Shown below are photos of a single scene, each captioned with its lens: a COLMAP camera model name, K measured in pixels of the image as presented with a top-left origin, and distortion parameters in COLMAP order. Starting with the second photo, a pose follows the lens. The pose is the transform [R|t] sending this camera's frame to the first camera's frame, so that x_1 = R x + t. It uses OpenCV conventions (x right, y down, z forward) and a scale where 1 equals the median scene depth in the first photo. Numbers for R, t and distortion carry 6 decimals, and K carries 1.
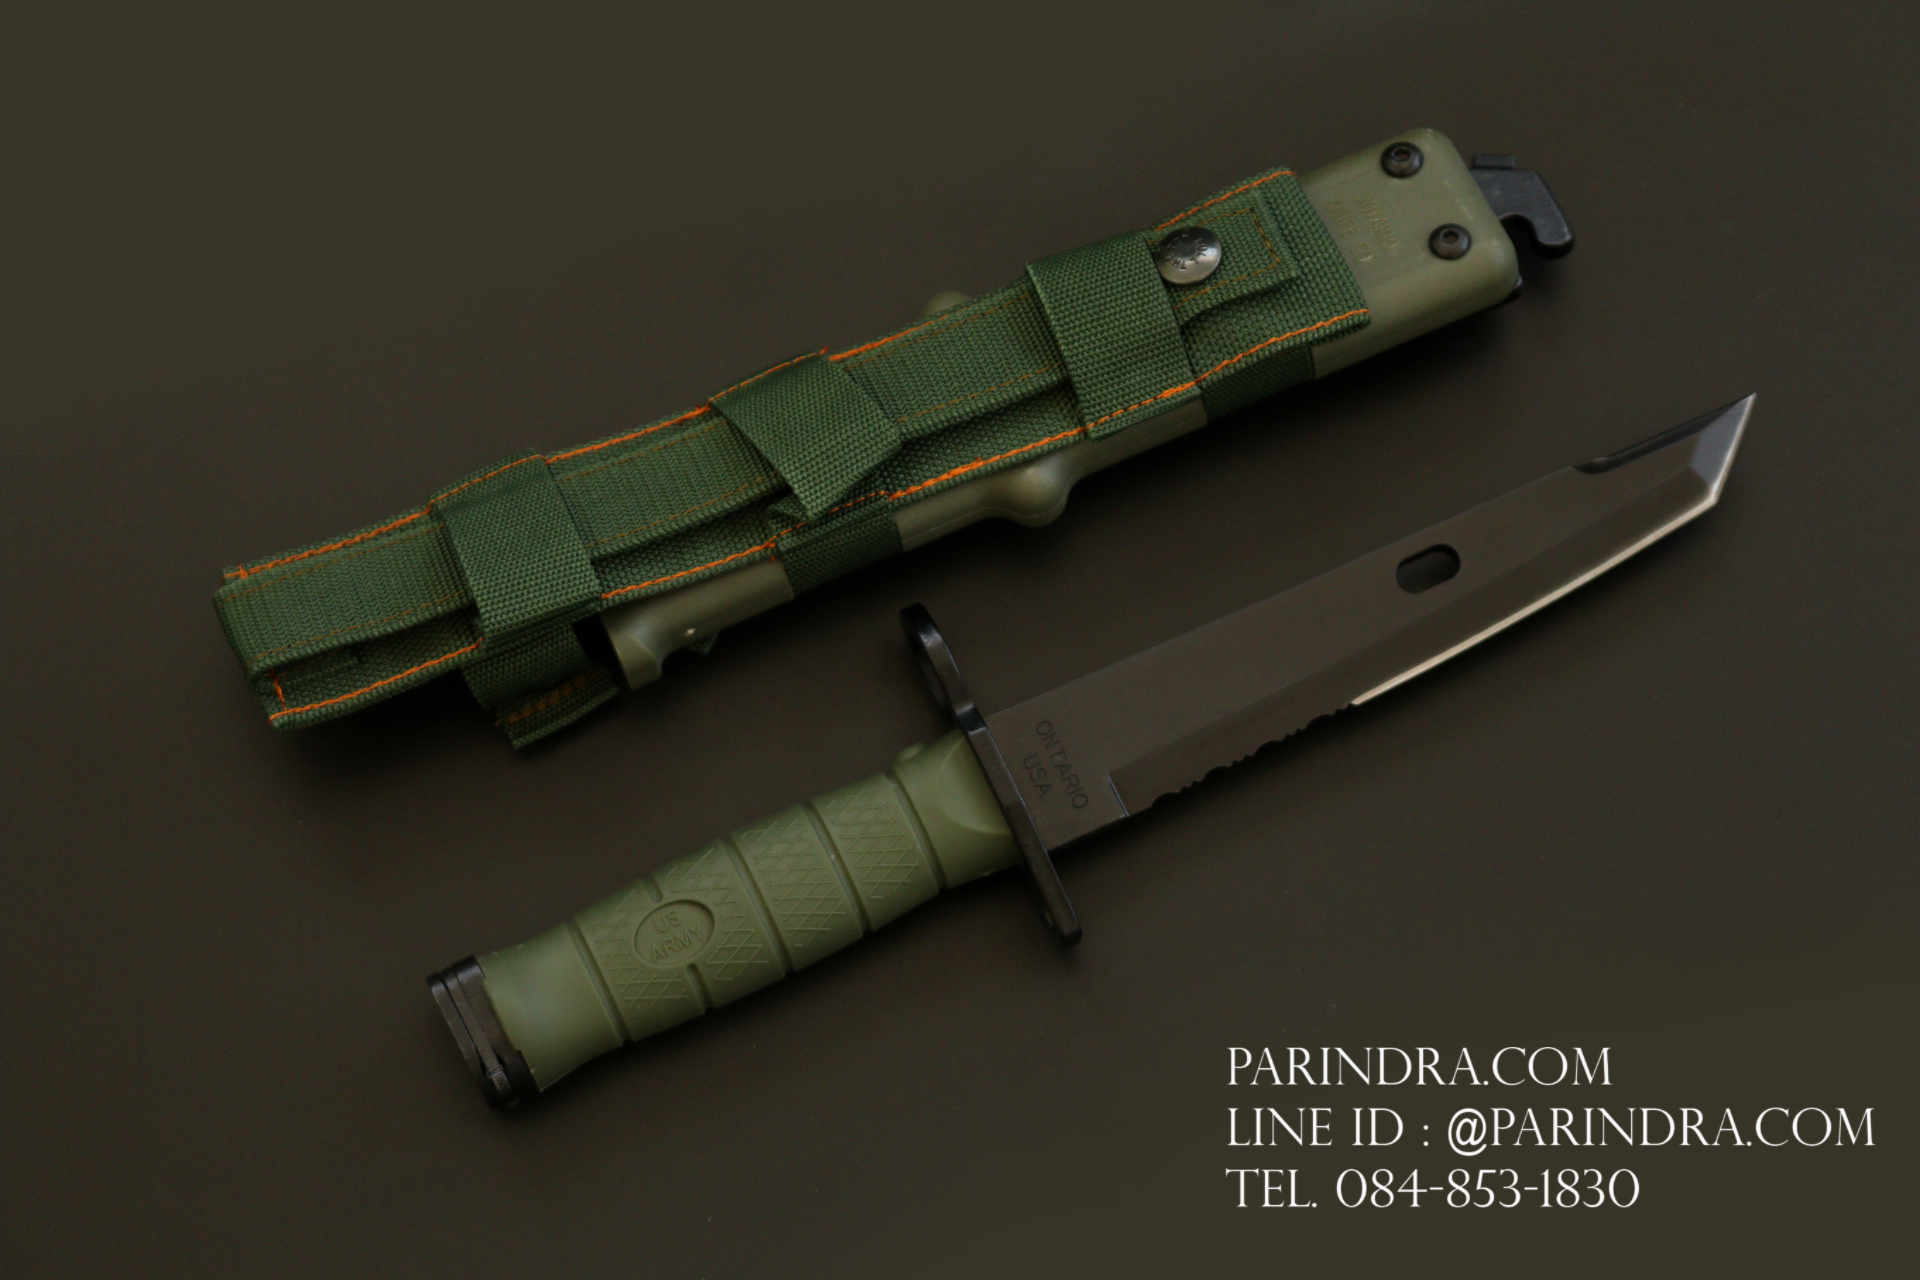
lens RADIAL K [[4934.2, 0, 960.0], [0, 4934.2, 640.0], [0, 0, 1]] dist [0.113965, 0.333752]
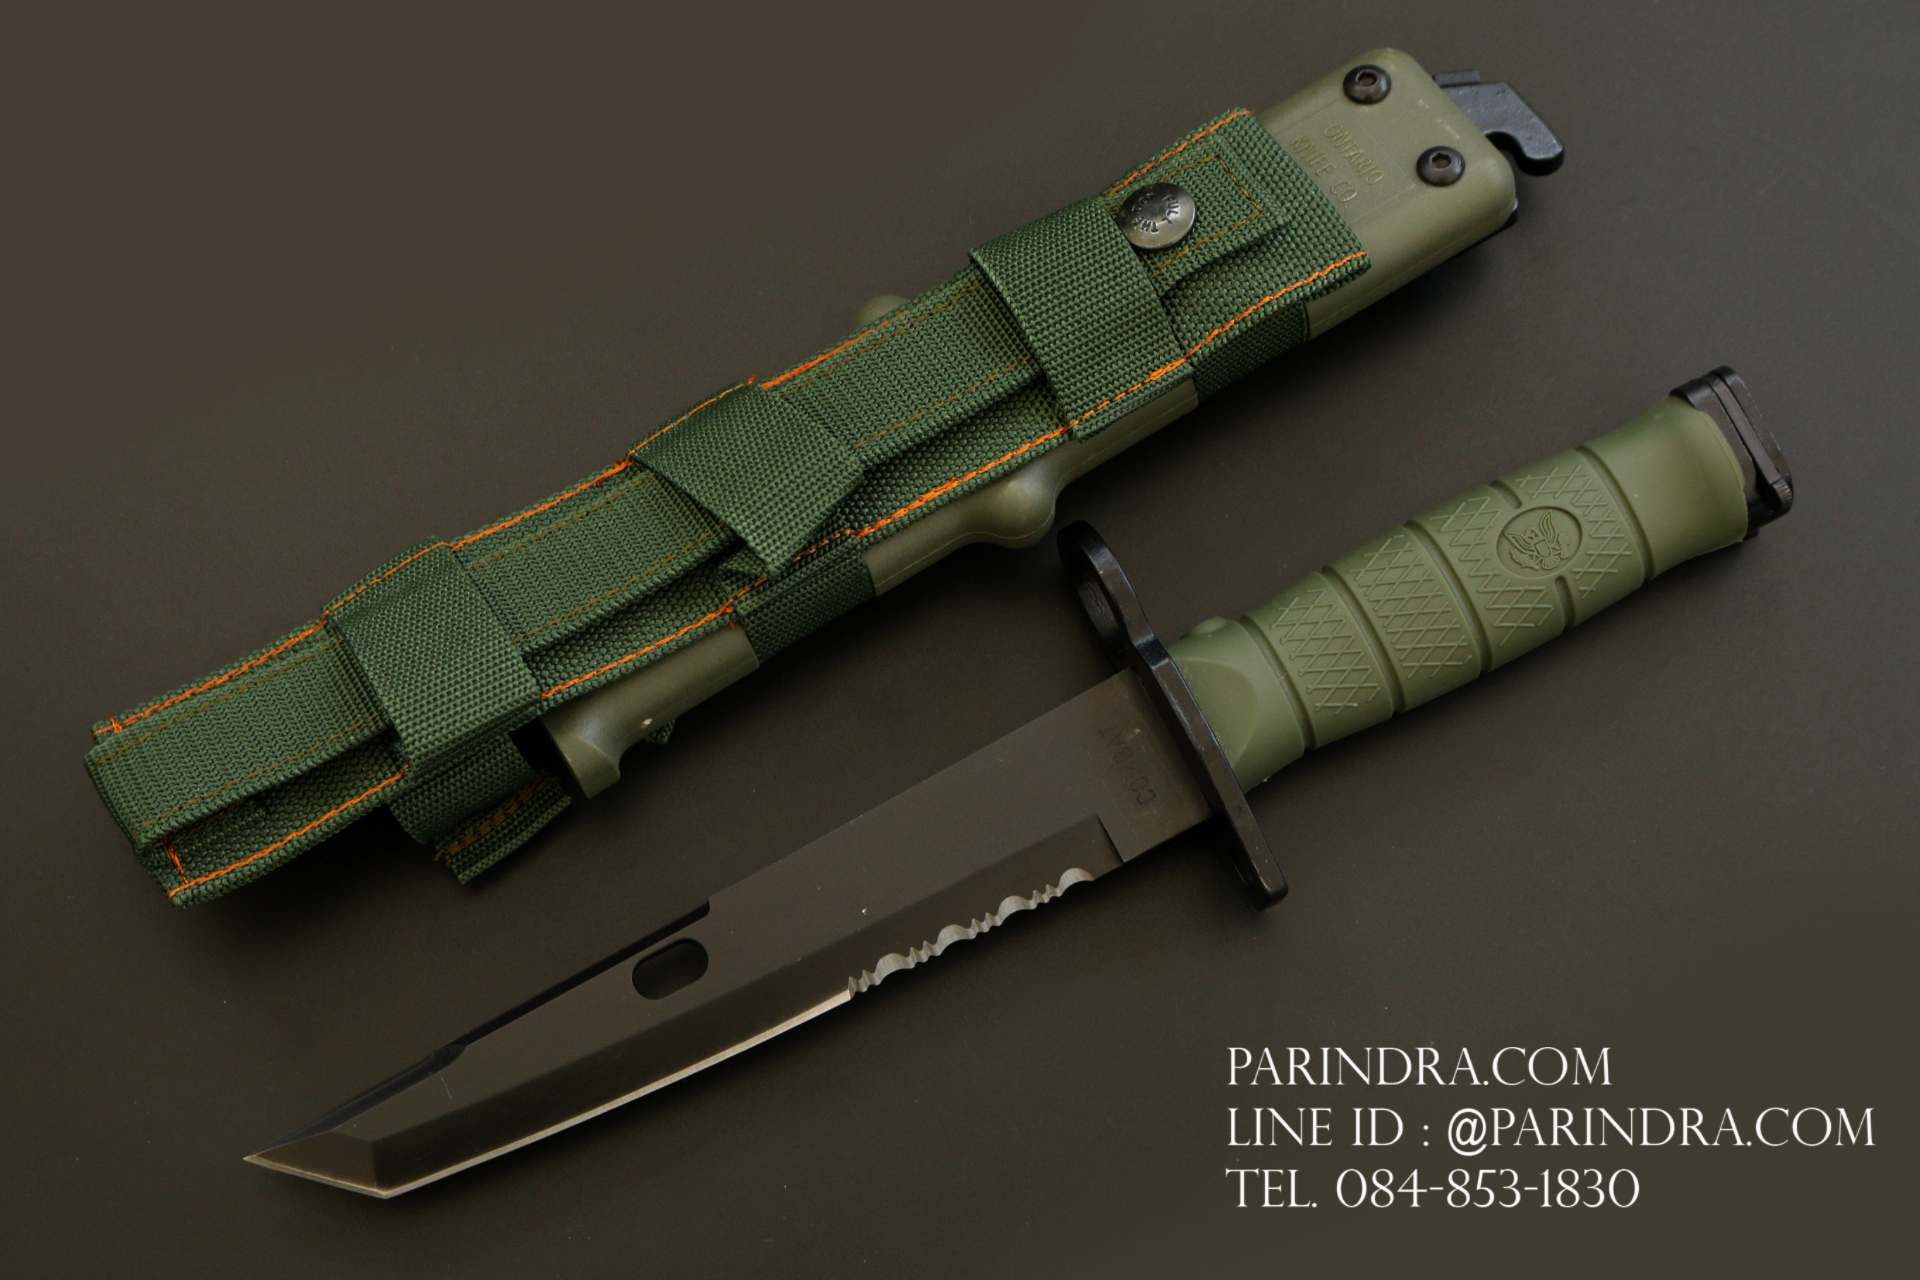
lens RADIAL K [[3250.2, 0, 960.0], [0, 3250.2, 640.0], [0, 0, 1]] dist [-0.034298, -0.094365]
pose [[0.987273, -0.135885, 0.082627, -0.045732], [0.135094, 0.990717, 0.015117, -0.017113], [-0.083915, -0.003762, 0.996466, 0.432532]]
